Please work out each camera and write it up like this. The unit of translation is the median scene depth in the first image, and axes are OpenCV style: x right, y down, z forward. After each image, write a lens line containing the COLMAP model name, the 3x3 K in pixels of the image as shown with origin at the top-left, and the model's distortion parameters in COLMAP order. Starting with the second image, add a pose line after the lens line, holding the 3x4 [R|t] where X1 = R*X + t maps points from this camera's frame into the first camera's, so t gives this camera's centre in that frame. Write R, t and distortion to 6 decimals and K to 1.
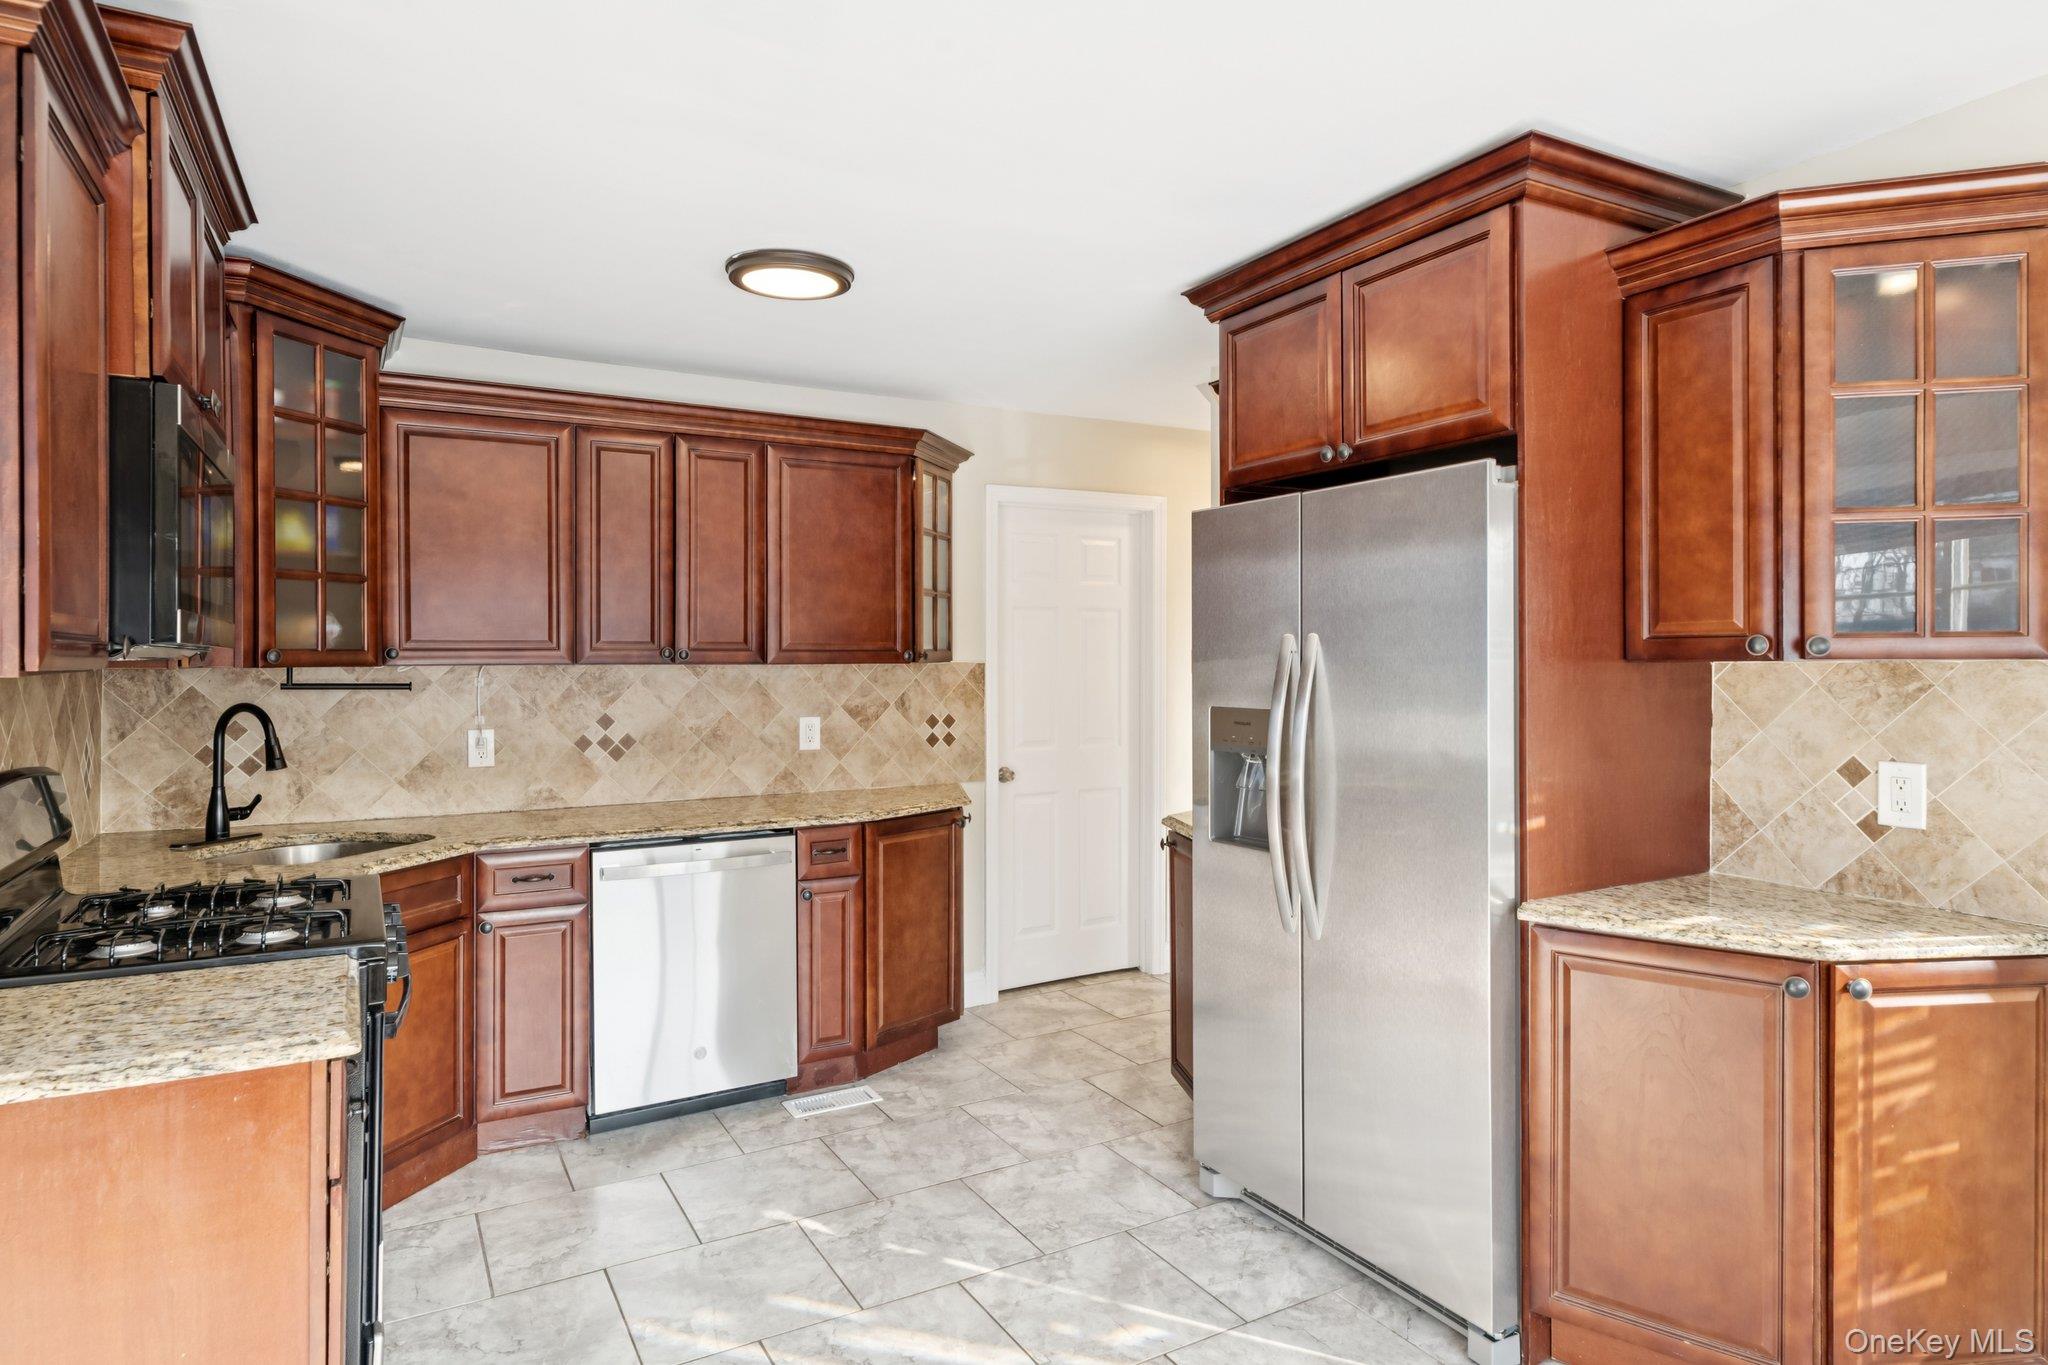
lens RADIAL K [[1156.8, 0, 1028.1], [0, 1156.8, 667.4], [0, 0, 1]] dist [0.001572, -0.000286]
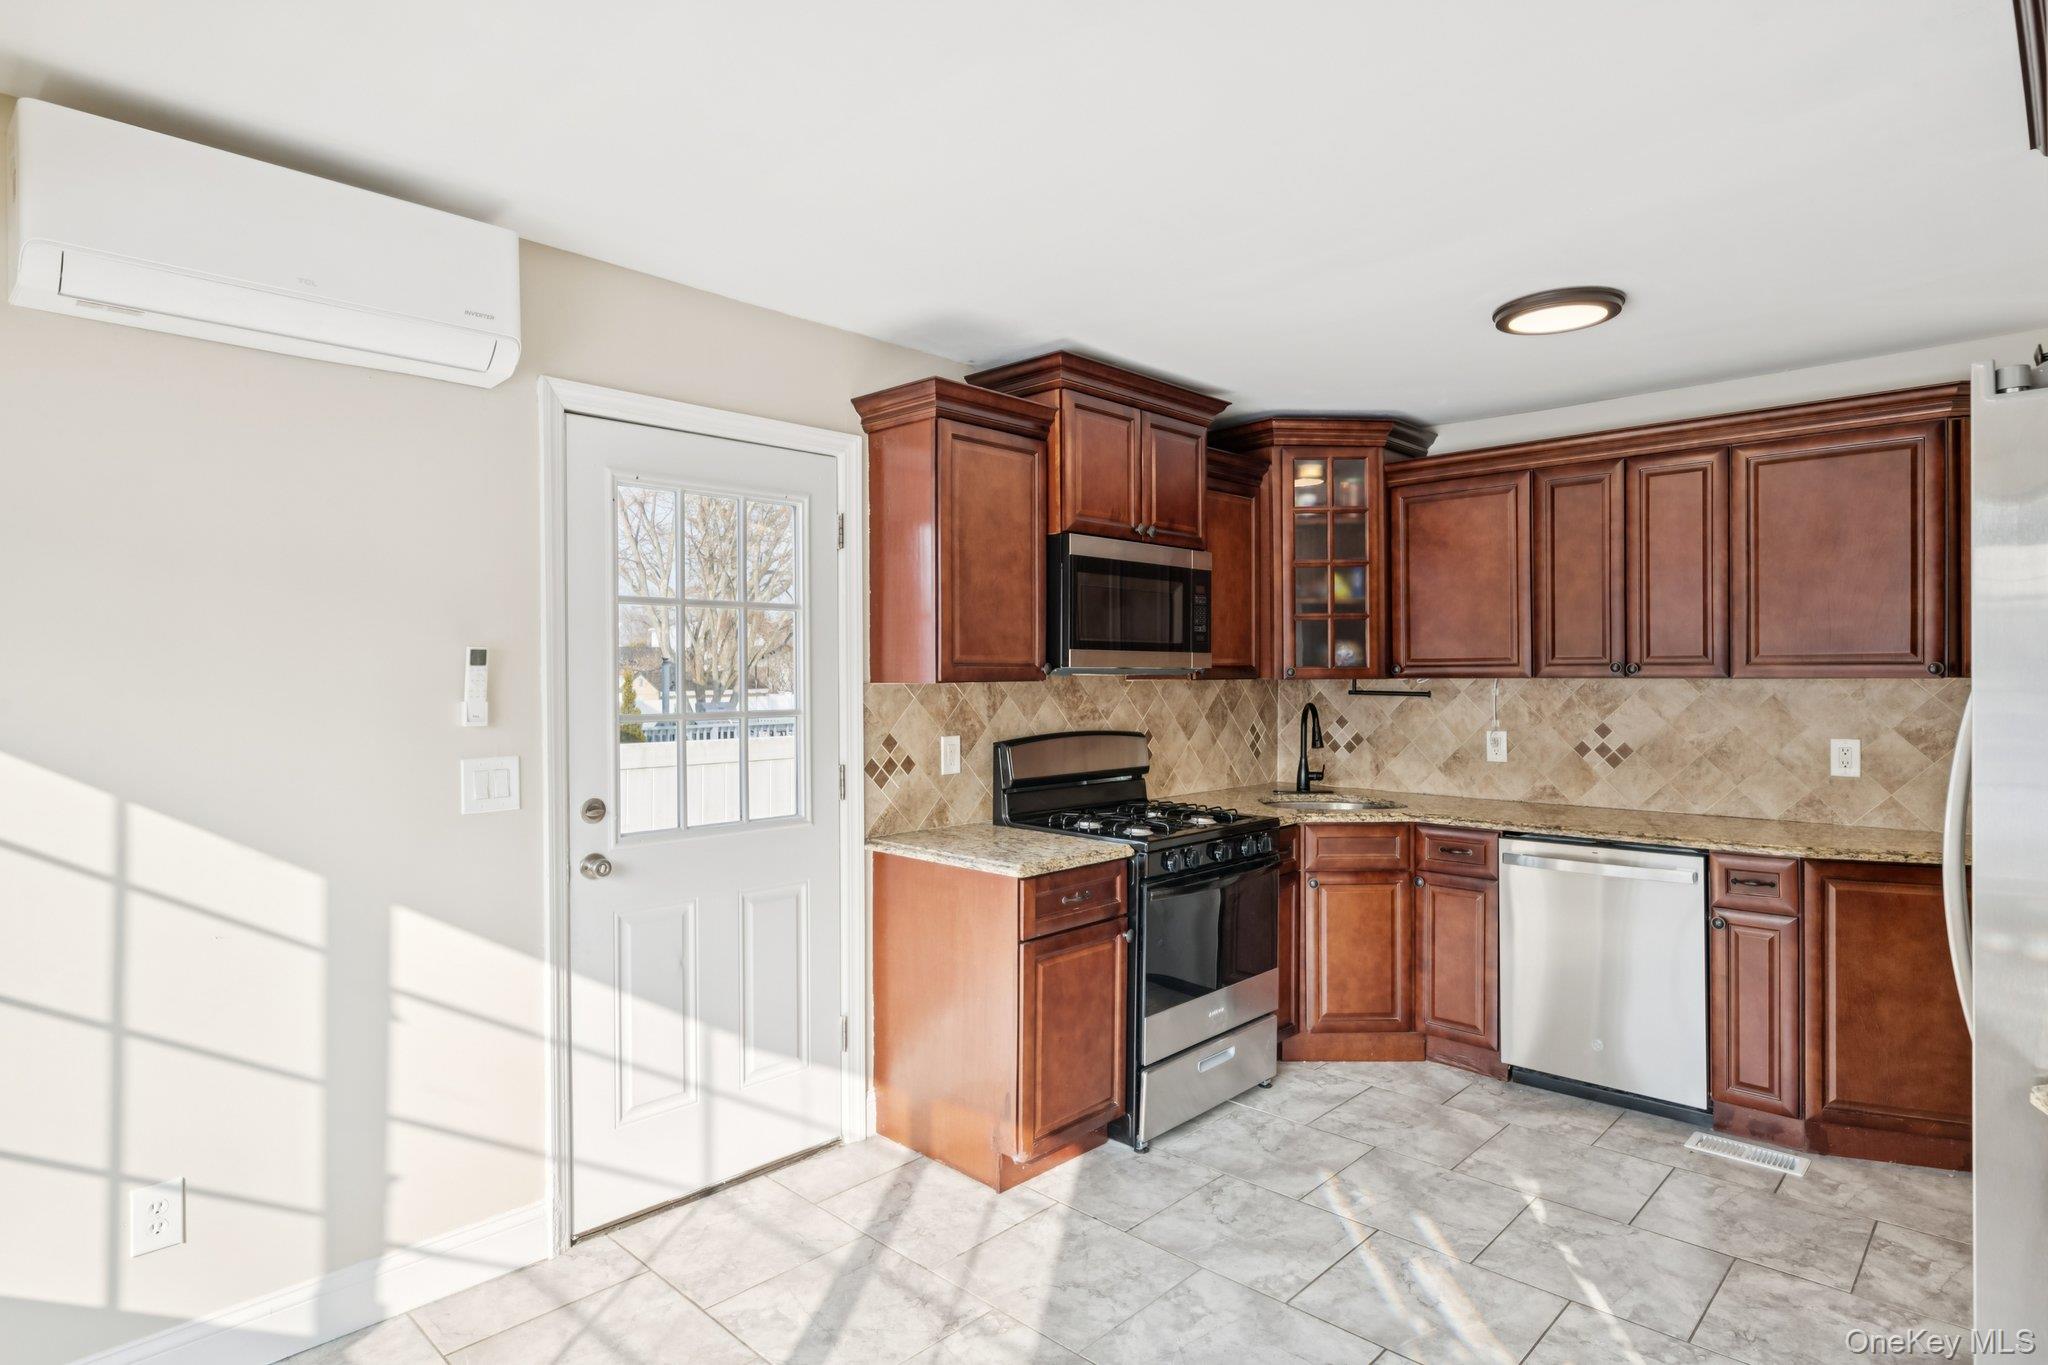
lens RADIAL K [[1090.5, 0, 1024.0], [0, 1090.5, 682.5], [0, 0, 1]] dist [0.002914, -0.000666]
pose [[0.292222, 0.008354, -0.956314, 0.492970], [-0.004245, 0.999963, 0.007438, -0.003873], [0.956341, 0.001886, 0.292247, 0.195141]]
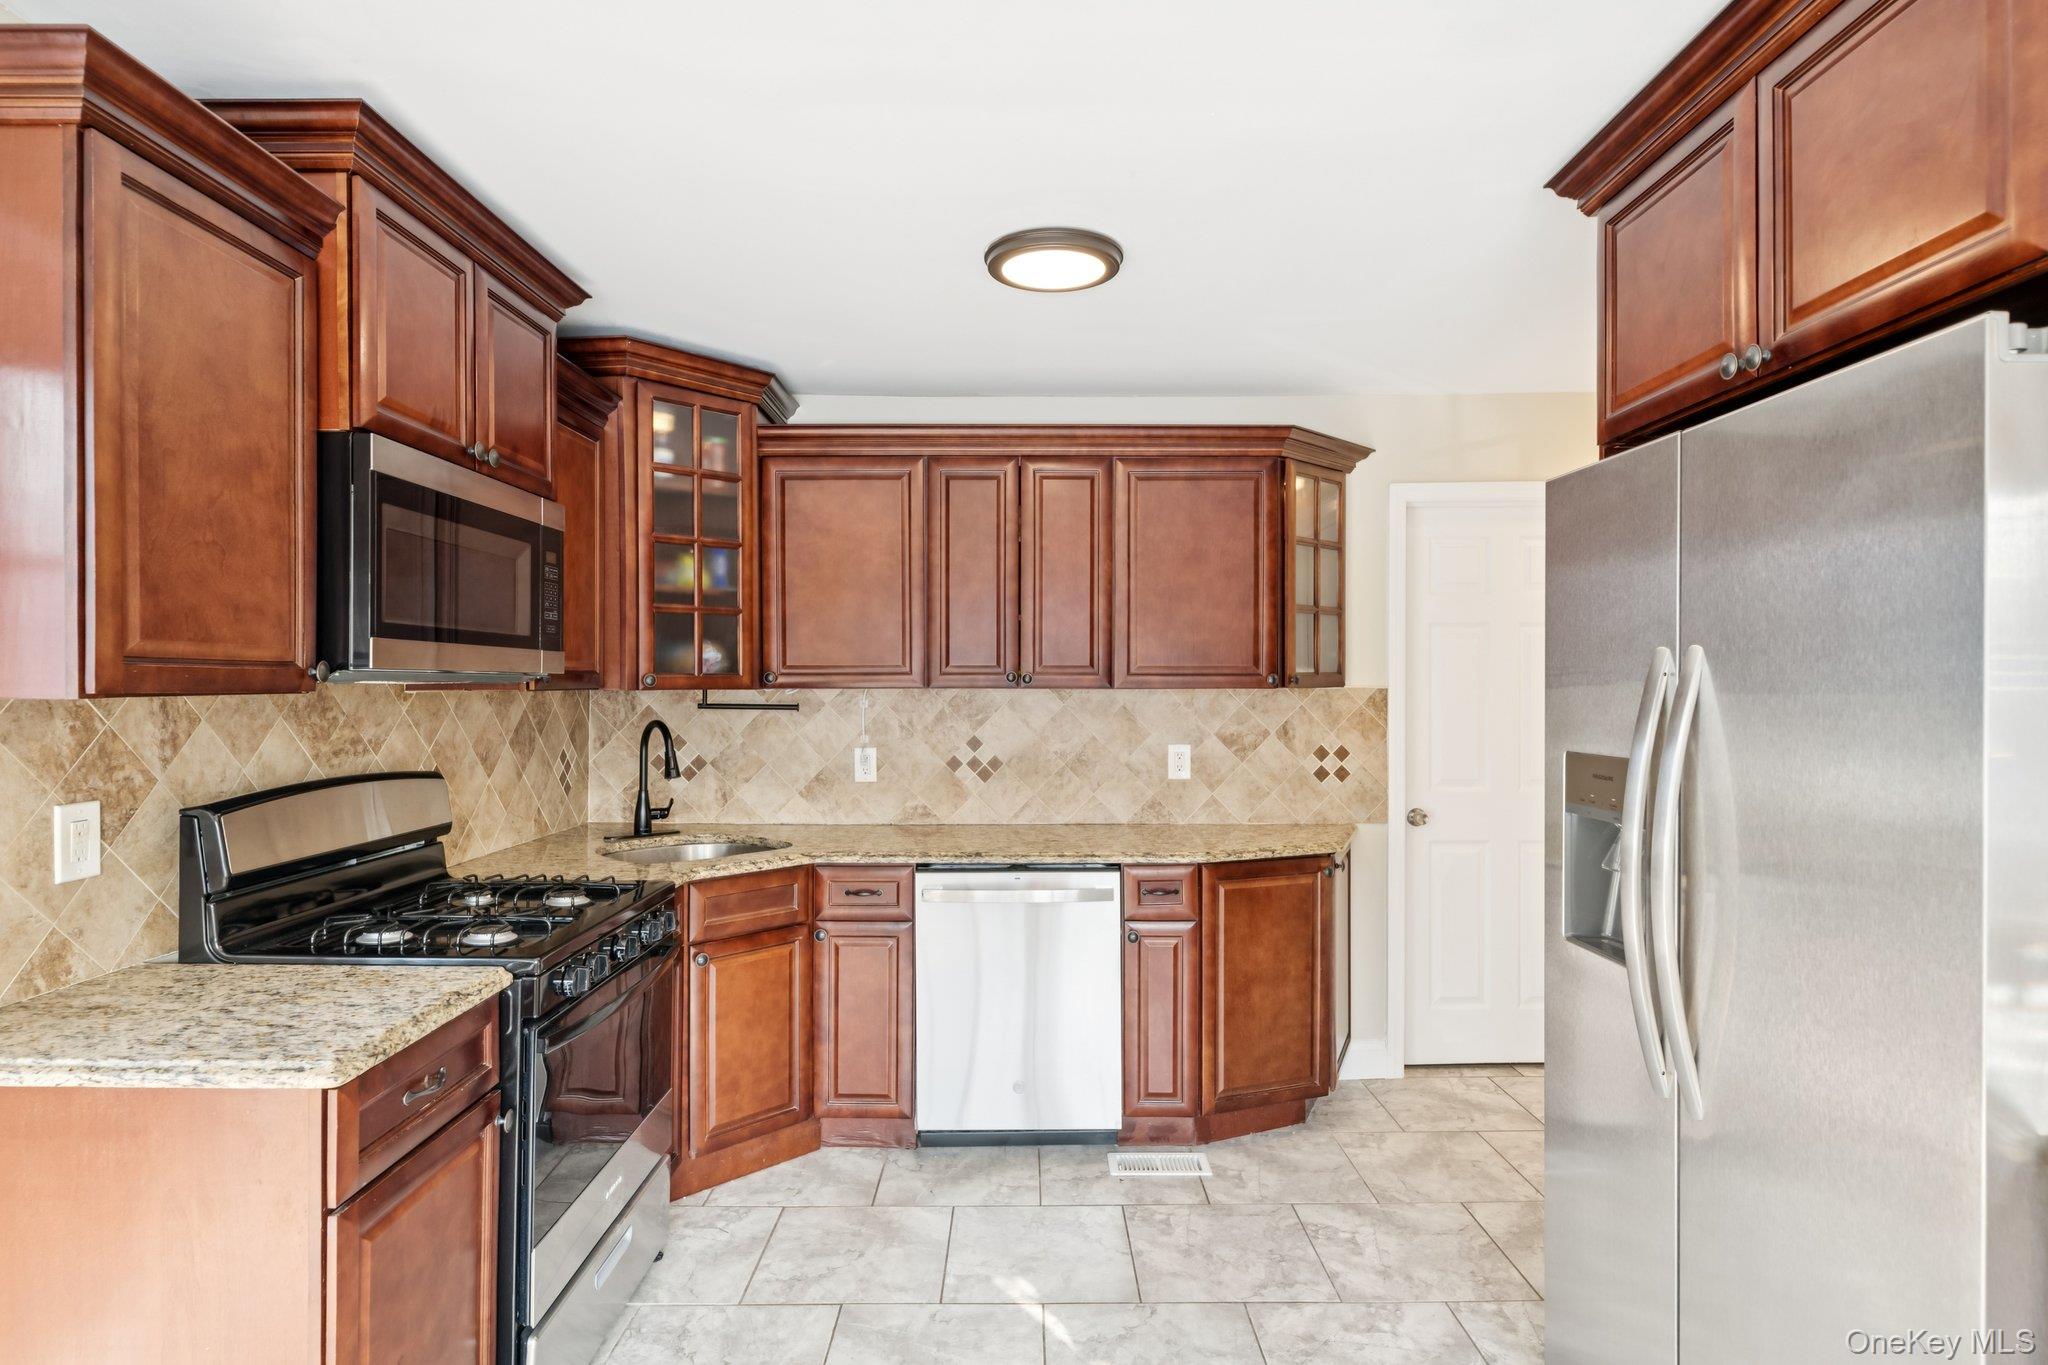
lens RADIAL K [[1062.6, 0, 1023.1], [0, 1062.6, 691.8], [0, 0, 1]] dist [0.003143, -0.001695]
pose [[0.869815, 0.005924, -0.493342, 0.152197], [-0.005411, 0.999982, 0.002467, -0.002005], [0.493348, 0.000524, 0.869832, 0.211549]]
